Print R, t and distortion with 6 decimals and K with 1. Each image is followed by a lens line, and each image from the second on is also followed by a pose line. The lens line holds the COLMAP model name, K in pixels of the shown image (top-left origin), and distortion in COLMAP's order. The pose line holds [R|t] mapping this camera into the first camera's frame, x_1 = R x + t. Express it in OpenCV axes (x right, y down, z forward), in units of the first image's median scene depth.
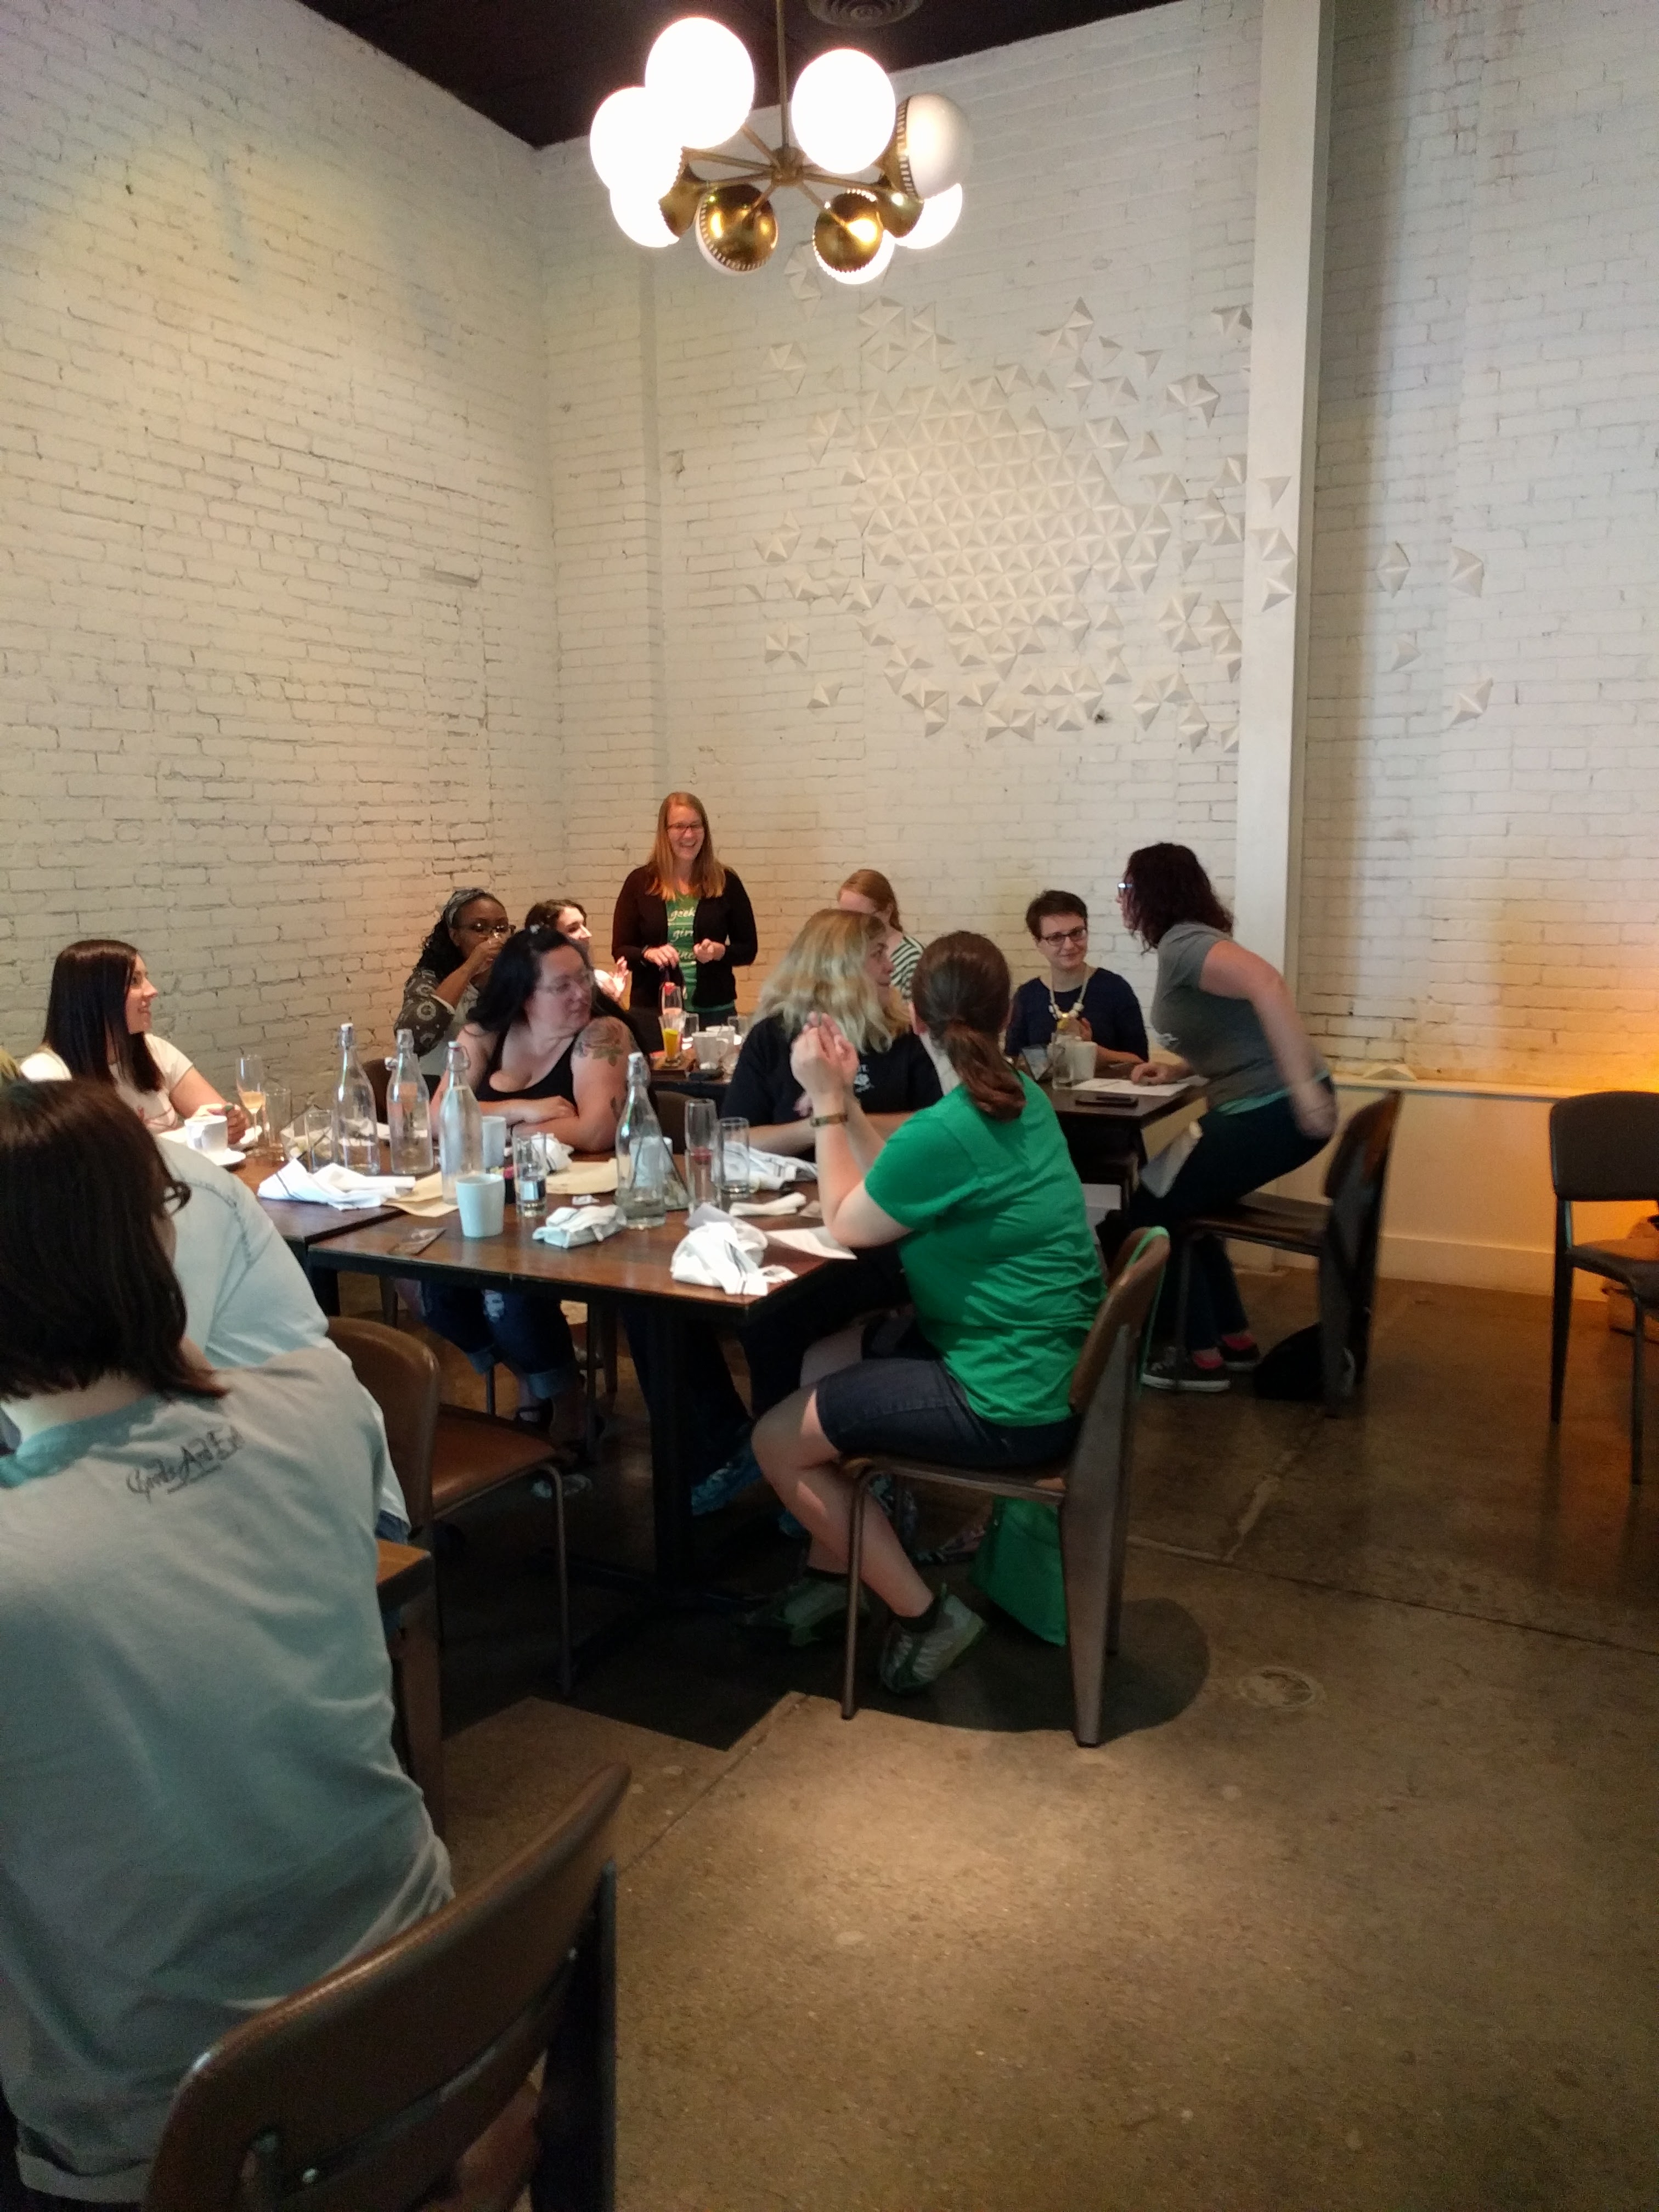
lens RADIAL K [[1733.0, 0, 885.8], [0, 1733.0, 1107.8], [0, 0, 1]] dist [0.011801, 0.051946]
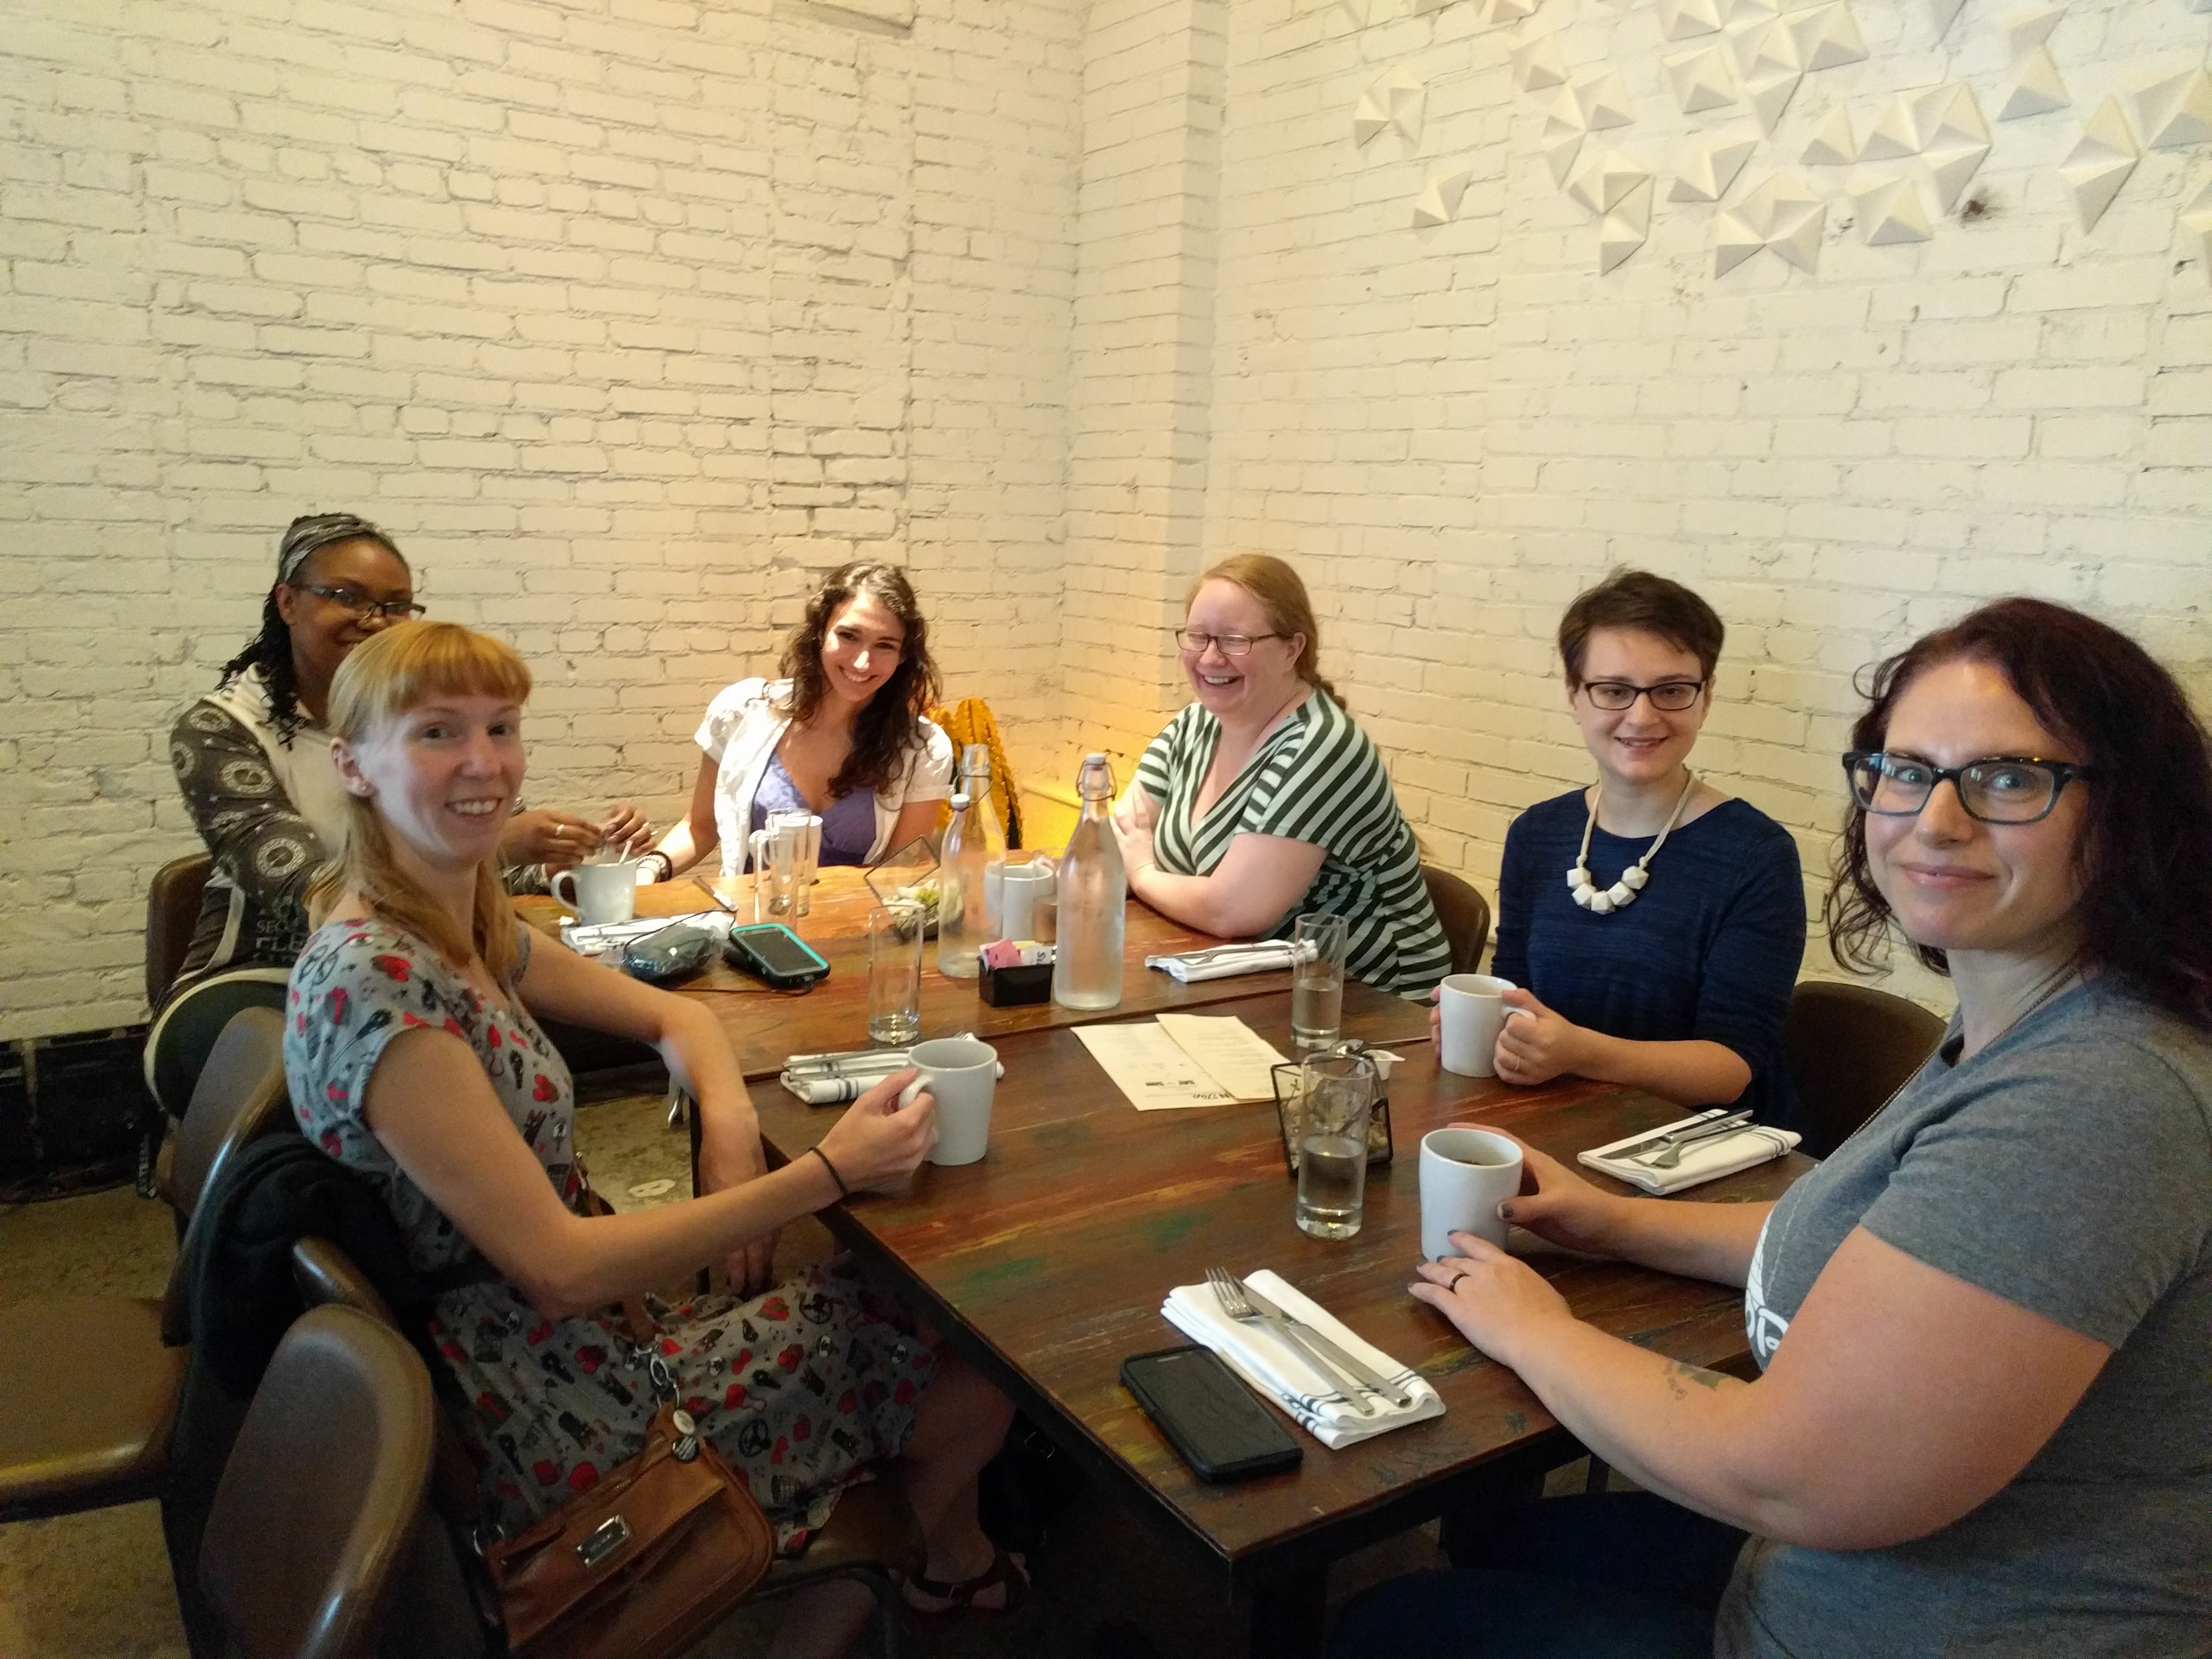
lens RADIAL K [[1733.0, 0, 1121.8], [0, 1733.0, 829.8], [0, 0, 1]] dist [0.011801, 0.051946]
pose [[0.864824, 0.141828, -0.481626, 0.174863], [-0.127473, 0.989865, 0.062598, -0.079691], [0.485623, 0.007258, 0.874138, 0.550169]]
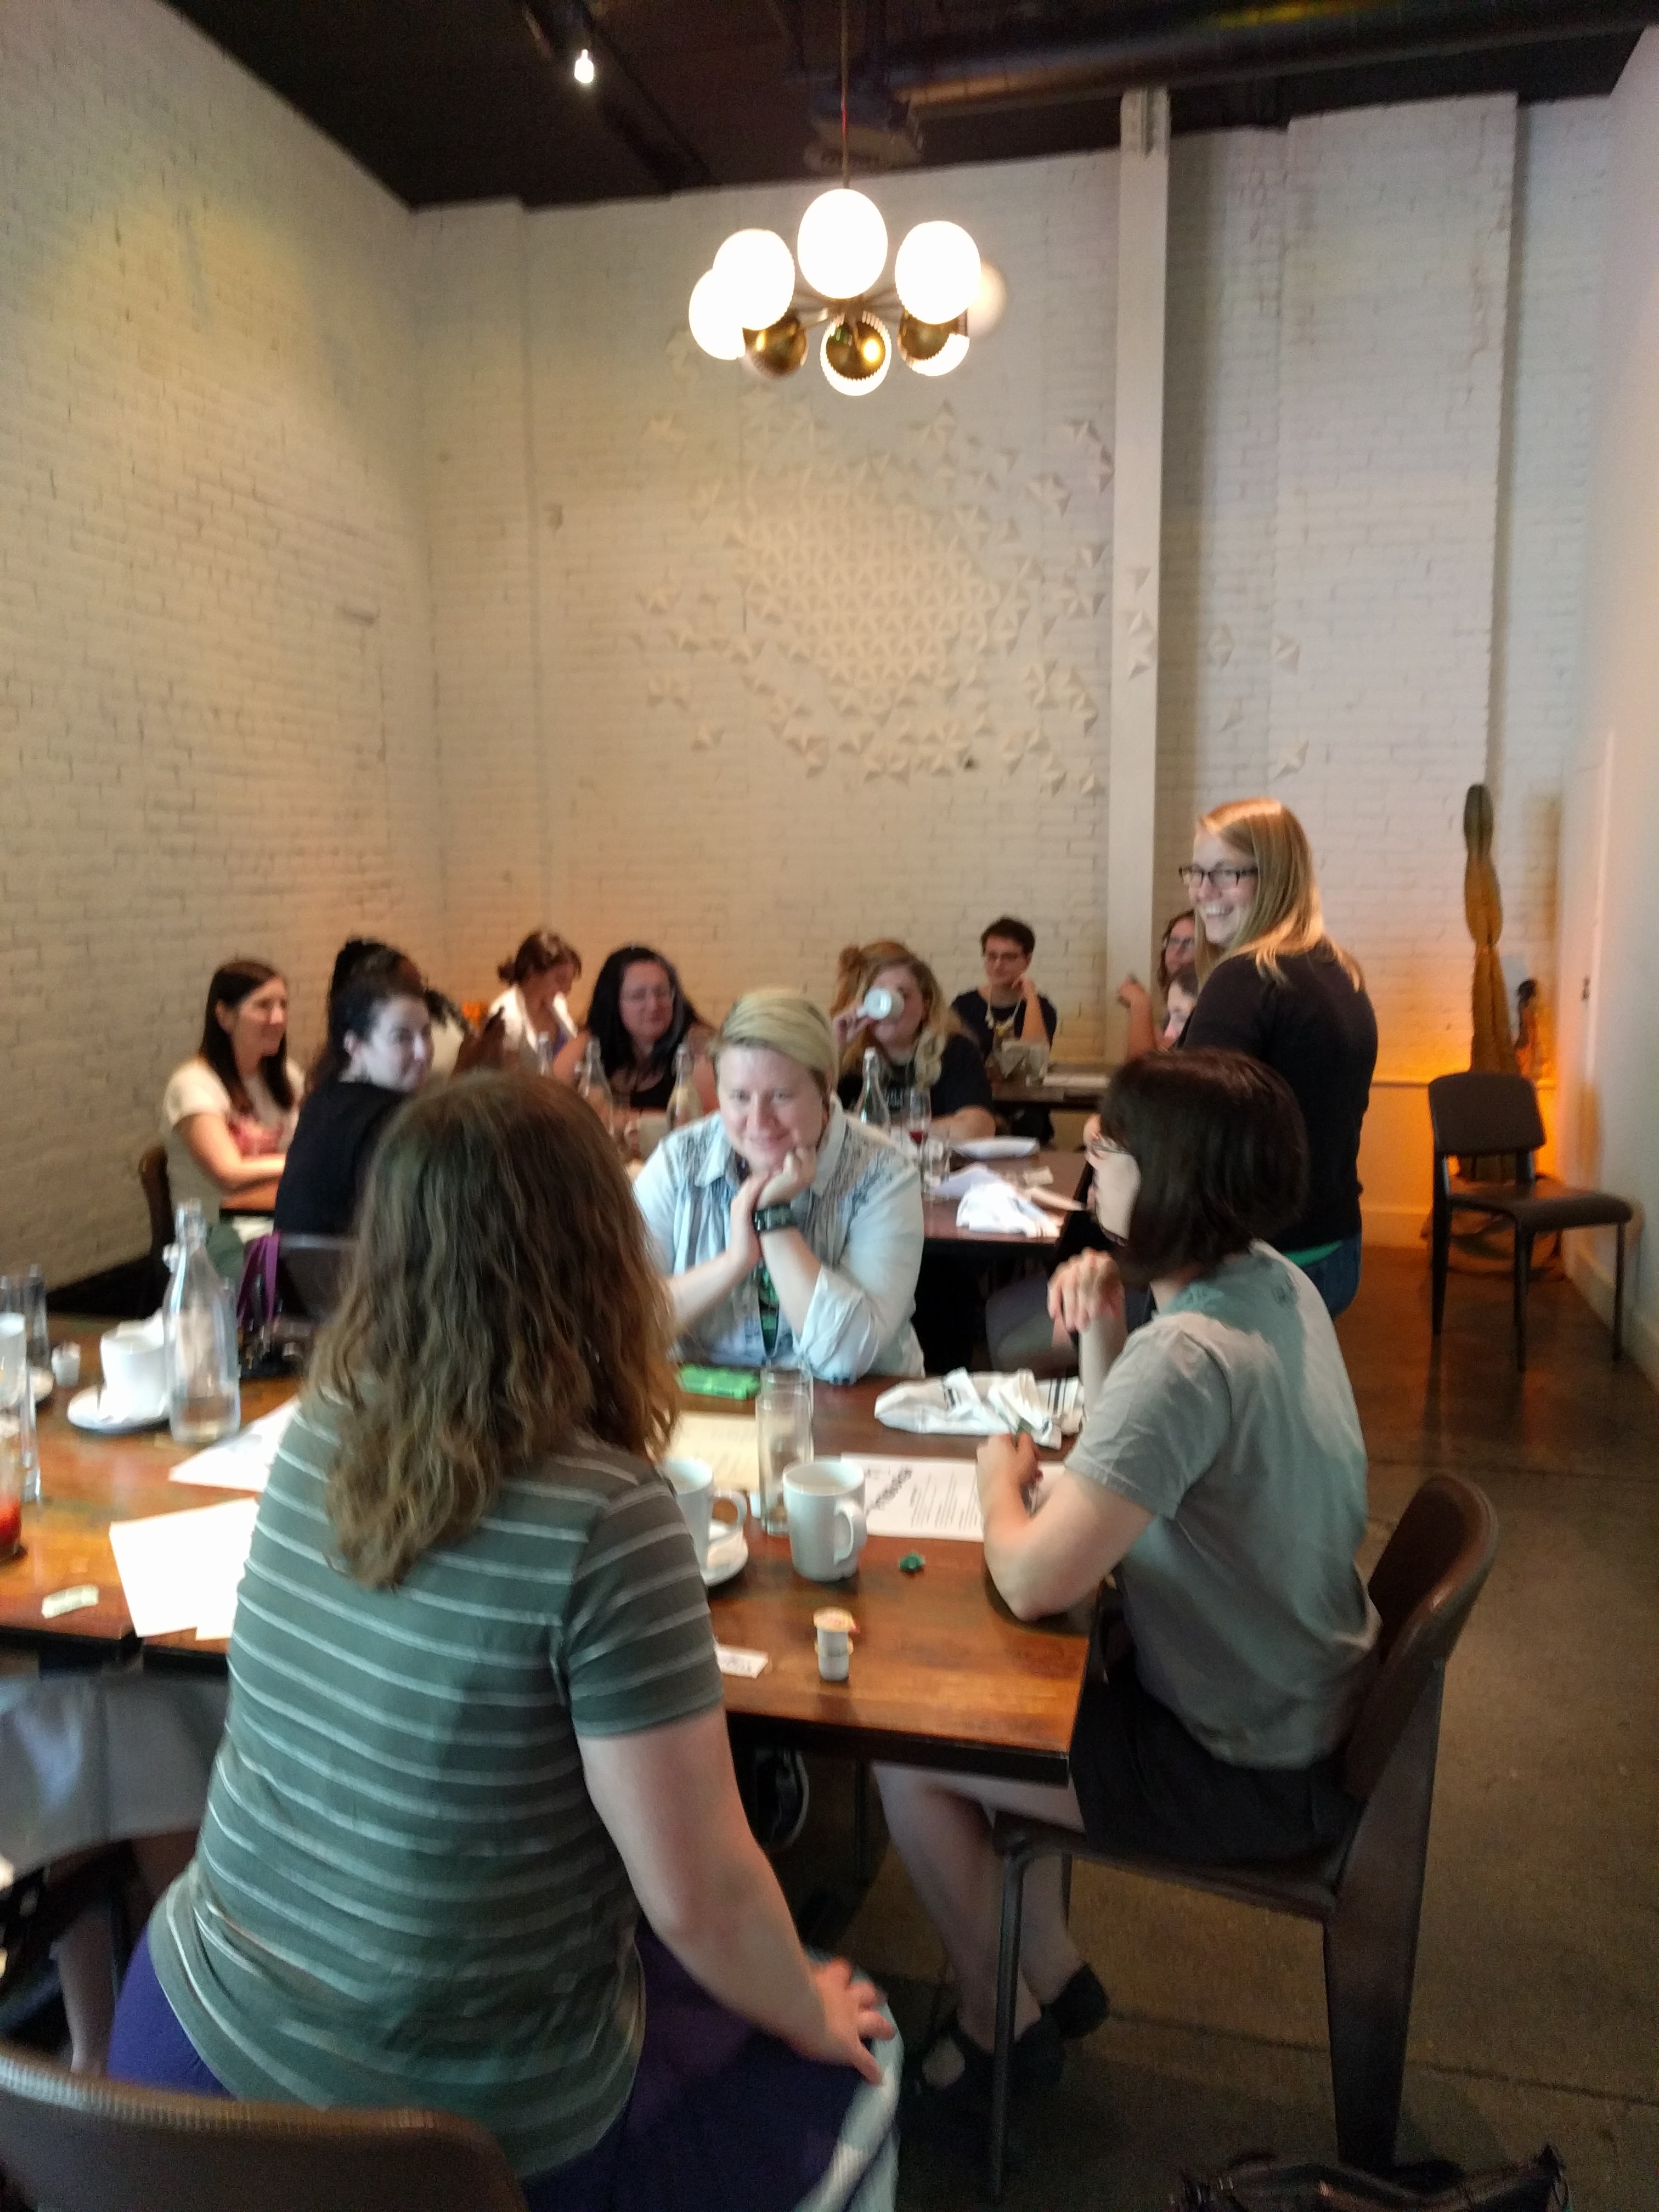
lens RADIAL K [[1733.0, 0, 905.0], [0, 1733.0, 1096.6], [0, 0, 1]] dist [0.011801, 0.051946]
pose [[0.963217, -0.031865, 0.266829, -0.234688], [0.037645, 0.999154, -0.016575, 0.011198], [-0.266075, 0.026010, 0.963601, -0.083079]]
